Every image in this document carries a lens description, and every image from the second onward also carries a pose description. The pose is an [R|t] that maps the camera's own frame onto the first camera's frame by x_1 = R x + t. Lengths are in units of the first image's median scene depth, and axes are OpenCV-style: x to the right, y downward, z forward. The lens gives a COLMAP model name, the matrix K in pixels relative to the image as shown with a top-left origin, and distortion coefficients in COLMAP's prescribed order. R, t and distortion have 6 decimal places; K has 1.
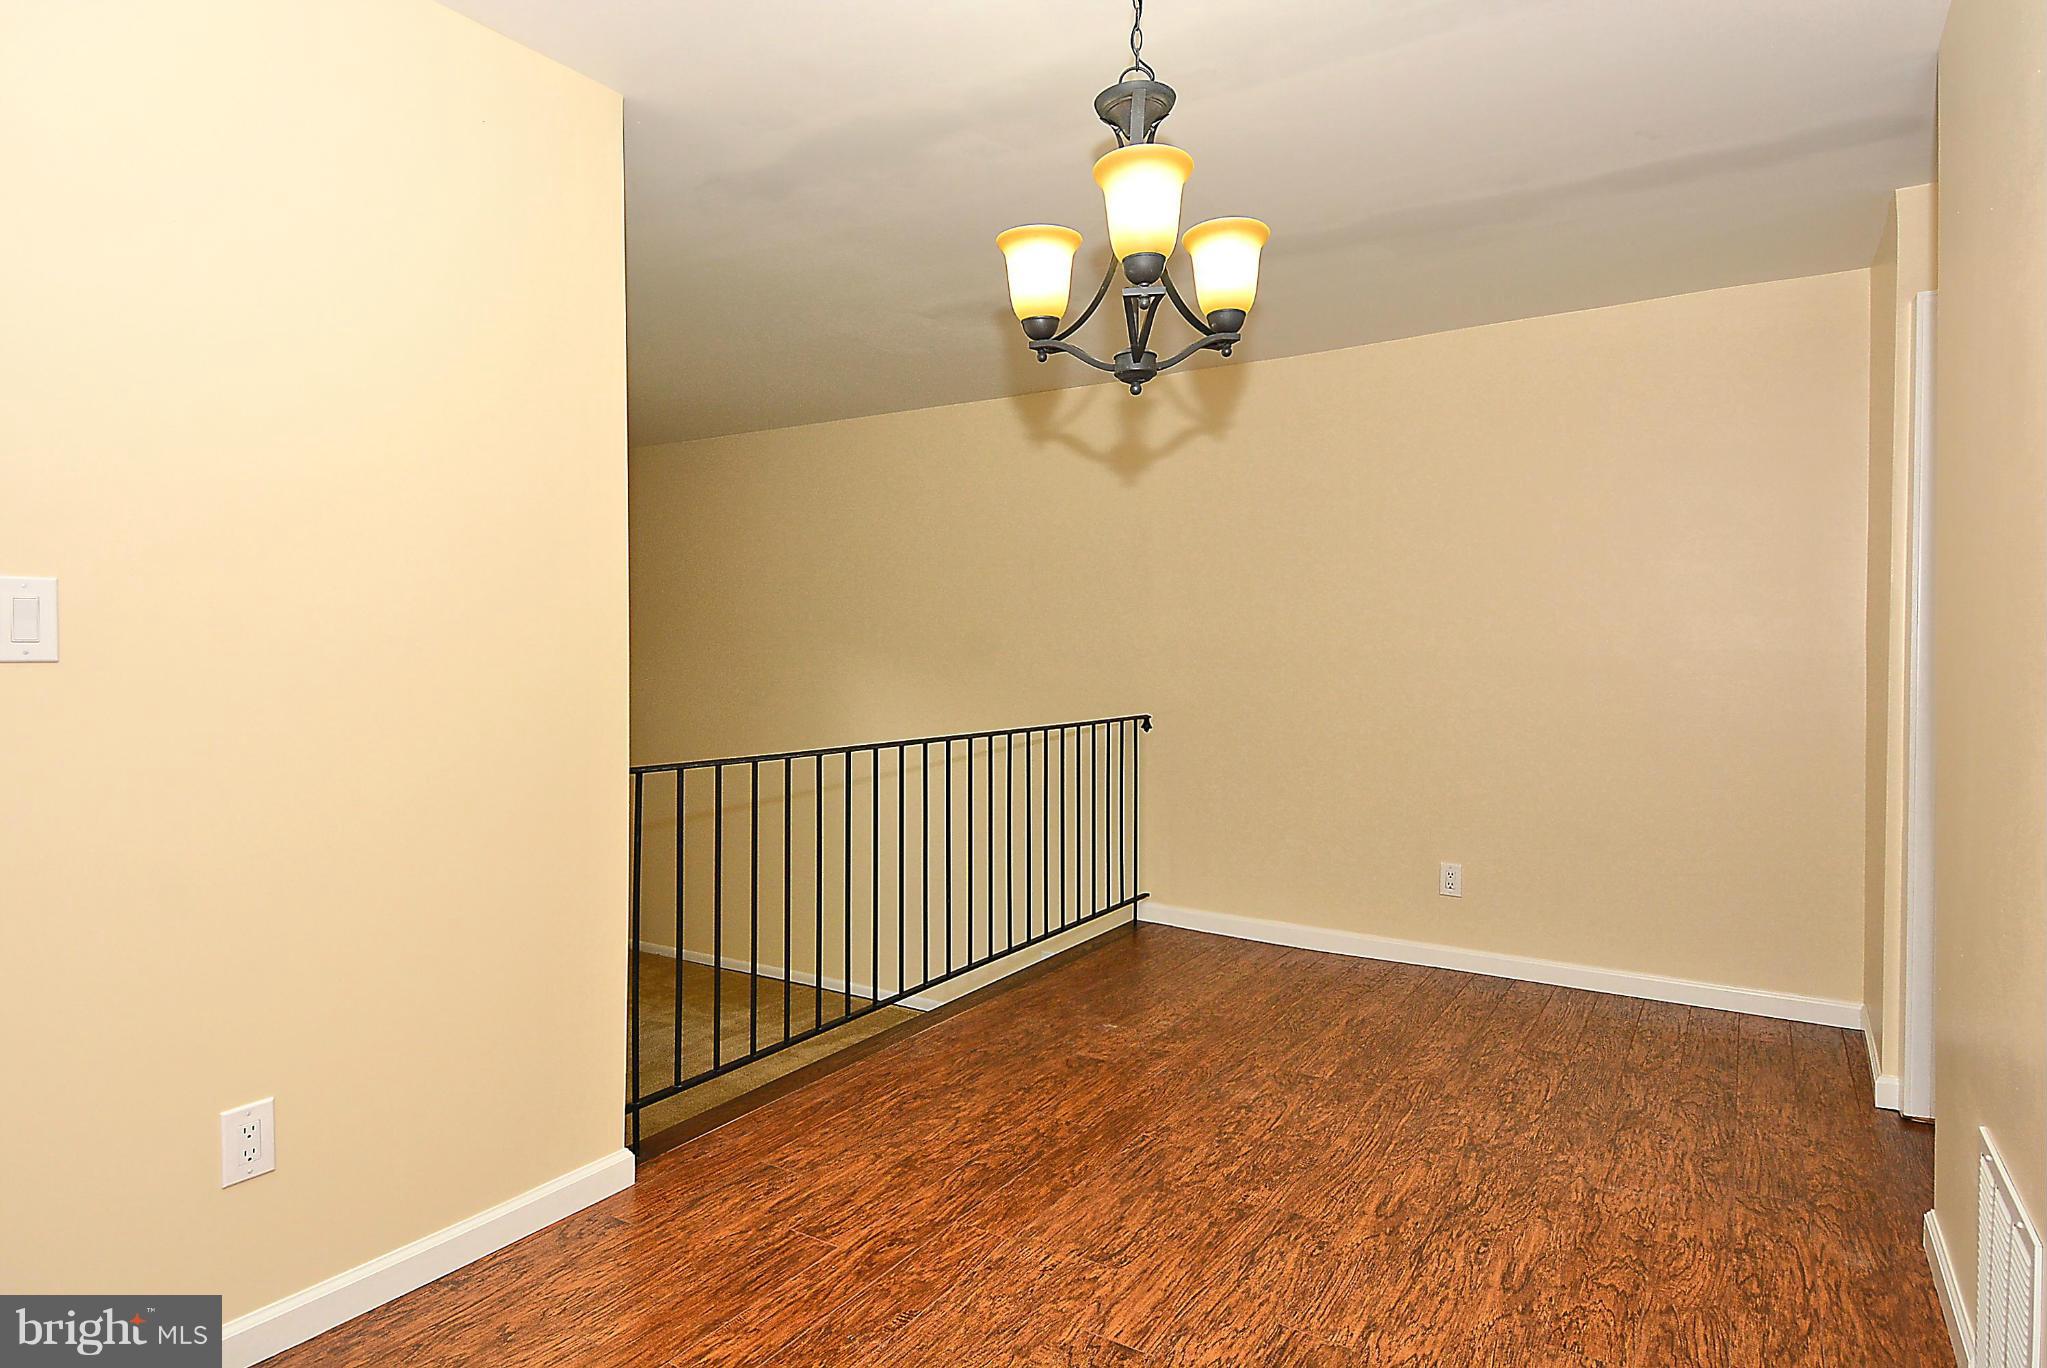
lens RADIAL K [[1121.7, 0, 1028.0], [0, 1121.7, 667.4], [0, 0, 1]] dist [0.073779, -0.053160]
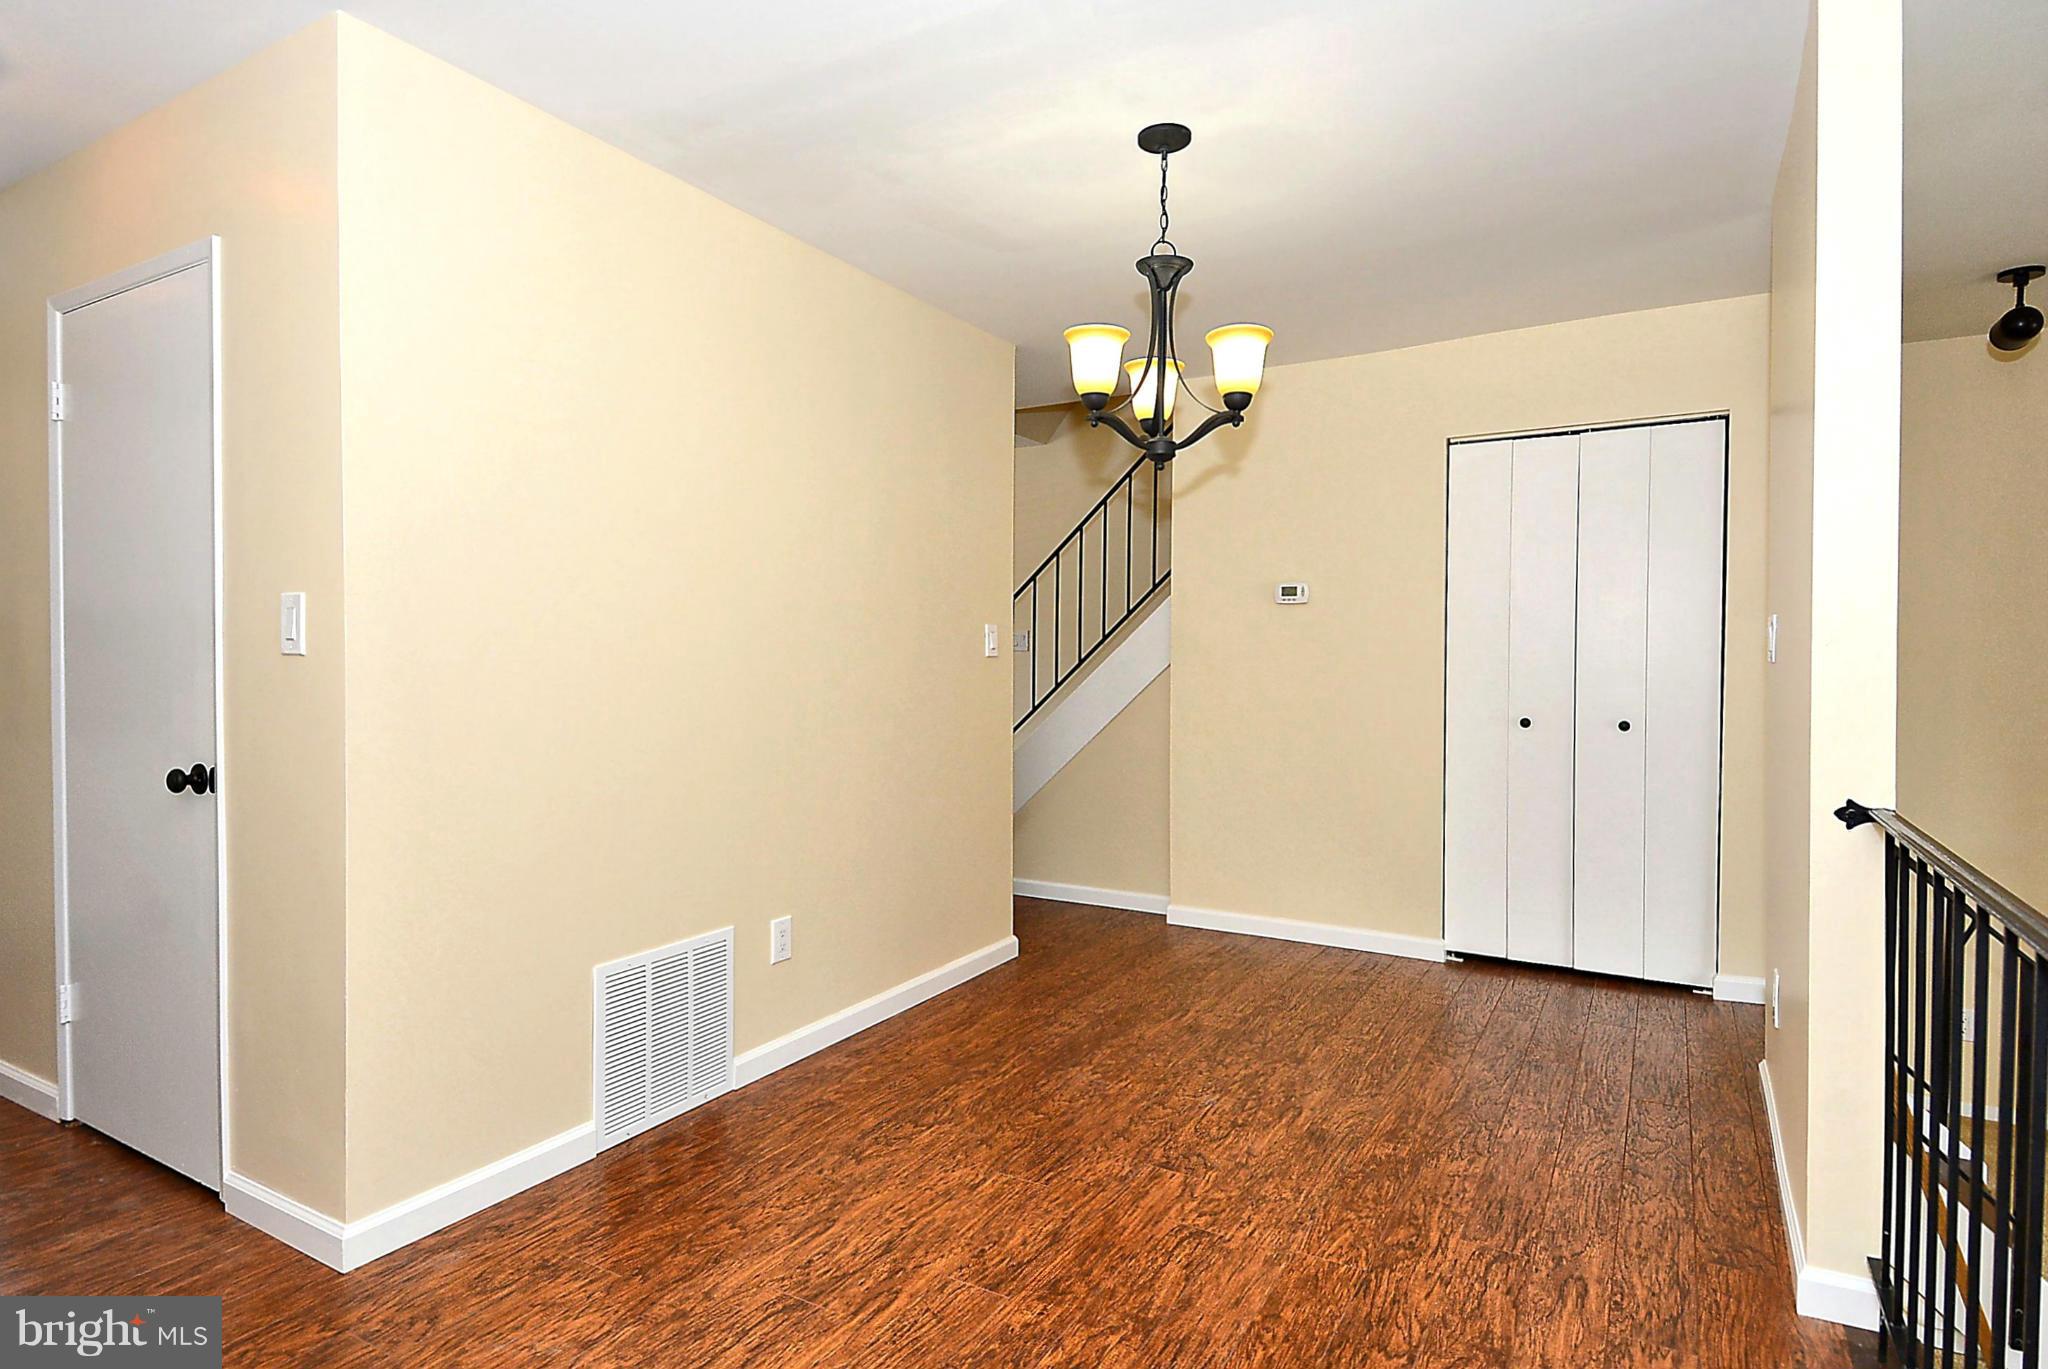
lens RADIAL K [[1093.5, 0, 1020.8], [0, 1093.5, 673.3], [0, 0, 1]] dist [0.067052, -0.054202]
pose [[-0.999659, -0.005761, -0.025453, 0.255620], [-0.006346, 0.999716, 0.022957, -0.016433], [0.025314, 0.023111, -0.999412, 1.993306]]
